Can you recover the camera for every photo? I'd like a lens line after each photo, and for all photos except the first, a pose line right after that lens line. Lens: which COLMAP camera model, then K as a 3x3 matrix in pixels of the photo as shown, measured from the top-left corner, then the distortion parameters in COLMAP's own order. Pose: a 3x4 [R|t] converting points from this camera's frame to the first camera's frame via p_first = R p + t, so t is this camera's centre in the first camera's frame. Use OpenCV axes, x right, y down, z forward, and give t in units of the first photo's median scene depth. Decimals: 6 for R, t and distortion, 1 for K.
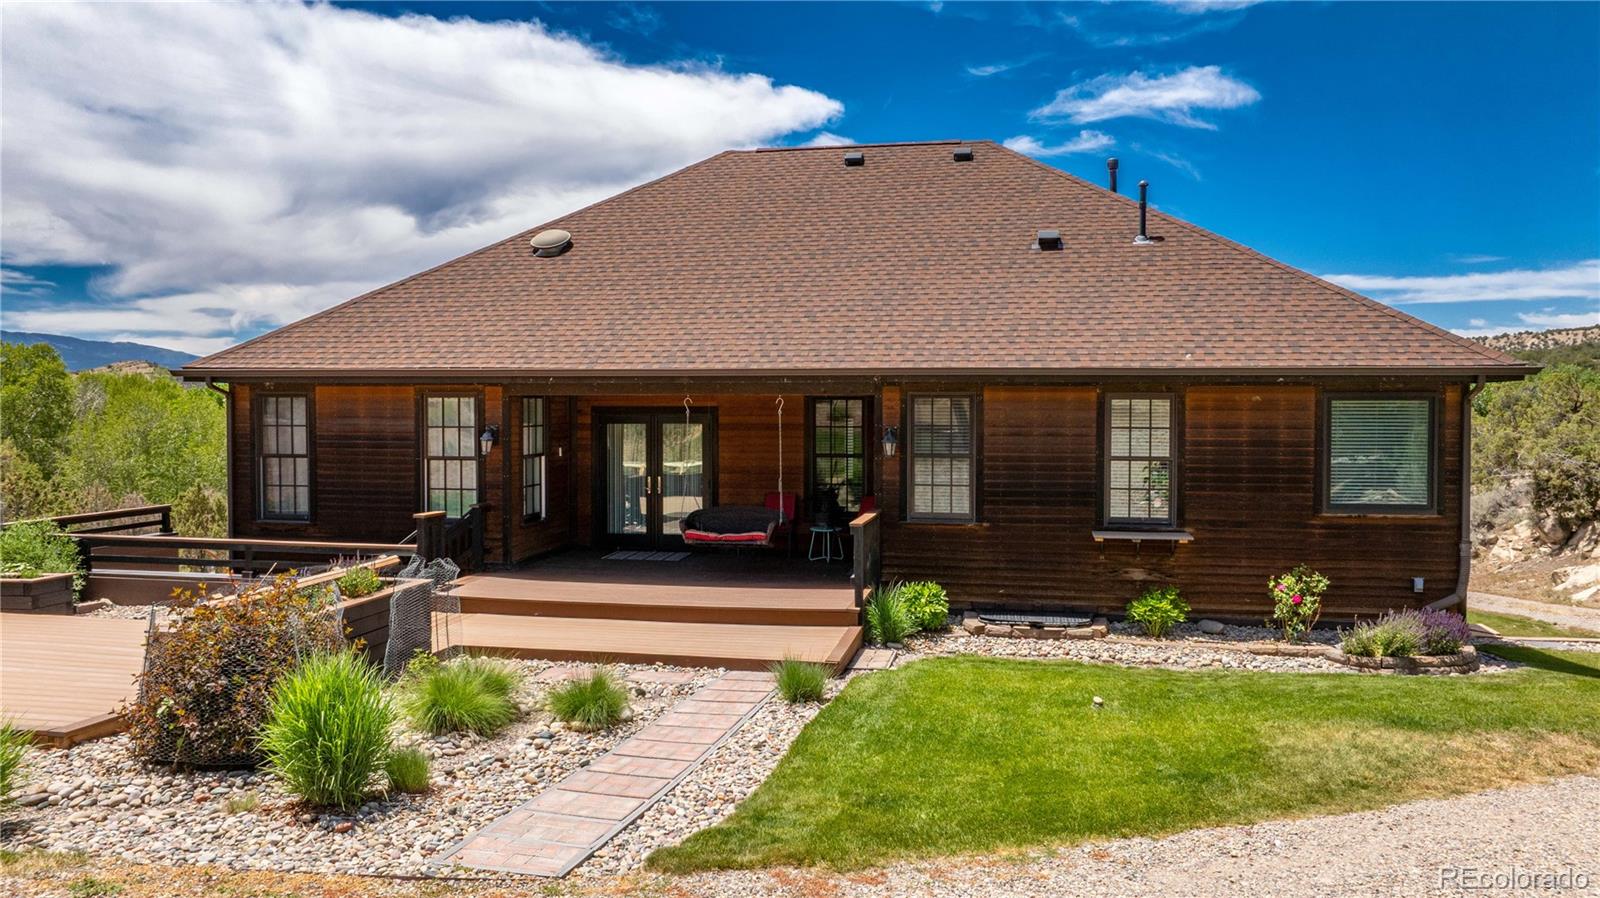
lens RADIAL K [[1191.8, 0, 802.6], [0, 1191.8, 441.5], [0, 0, 1]] dist [-0.034941, 0.032770]
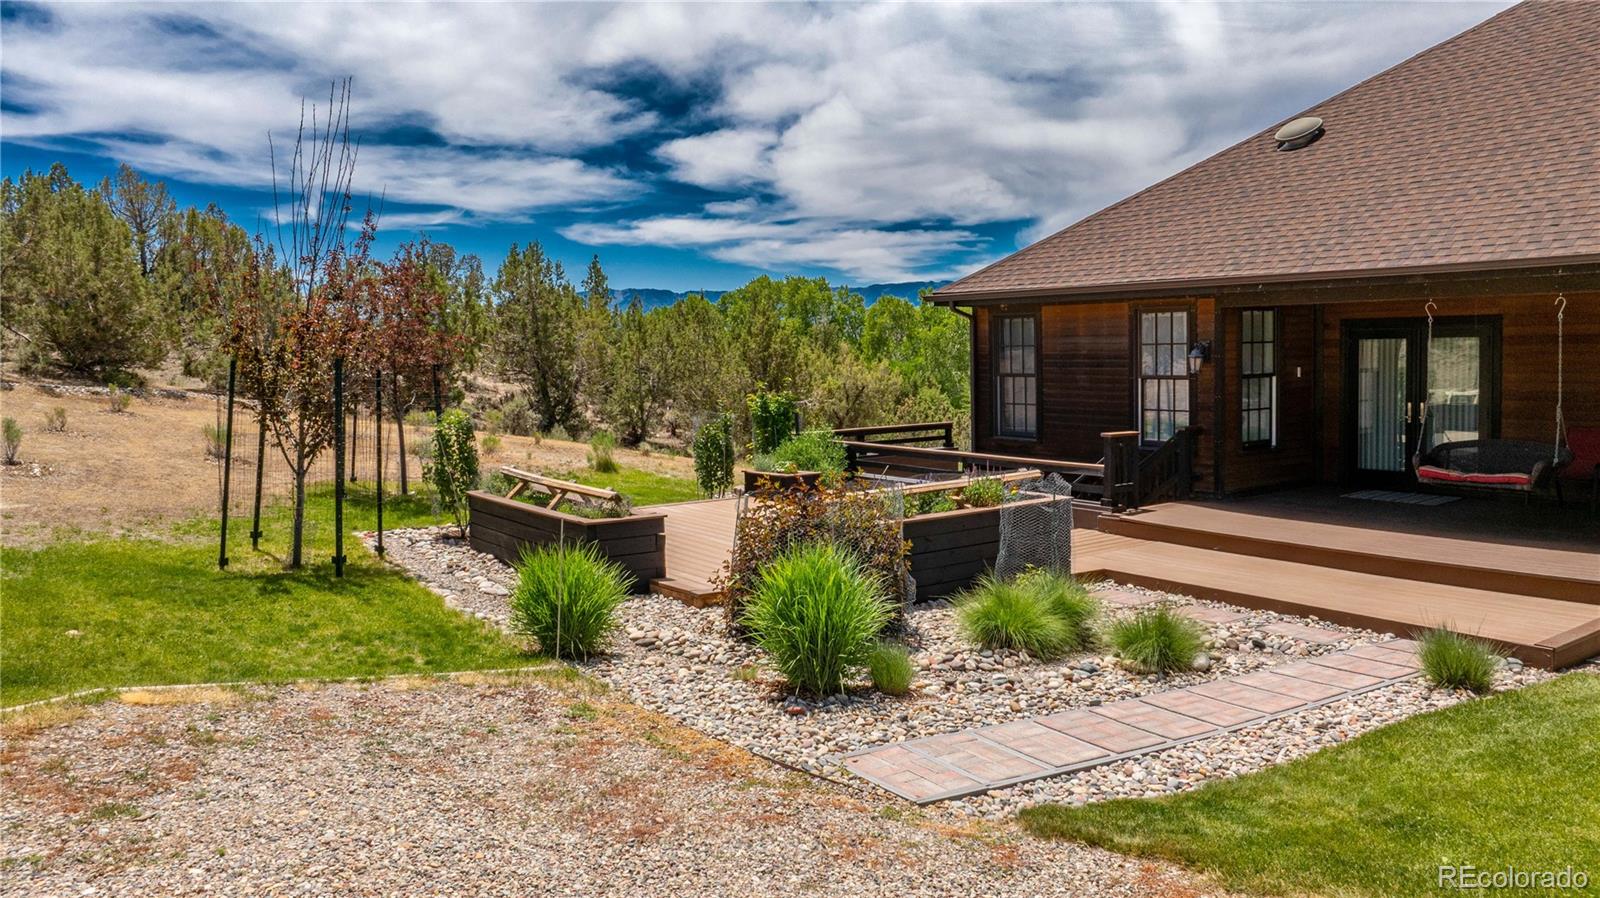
lens RADIAL K [[1191.8, 0, 802.6], [0, 1191.8, 441.5], [0, 0, 1]] dist [-0.034941, 0.032770]
pose [[0.717772, 0.038414, -0.695218, 0.155114], [-0.004440, 0.998709, 0.050600, 0.018480], [0.696264, -0.033233, 0.717016, 0.126032]]
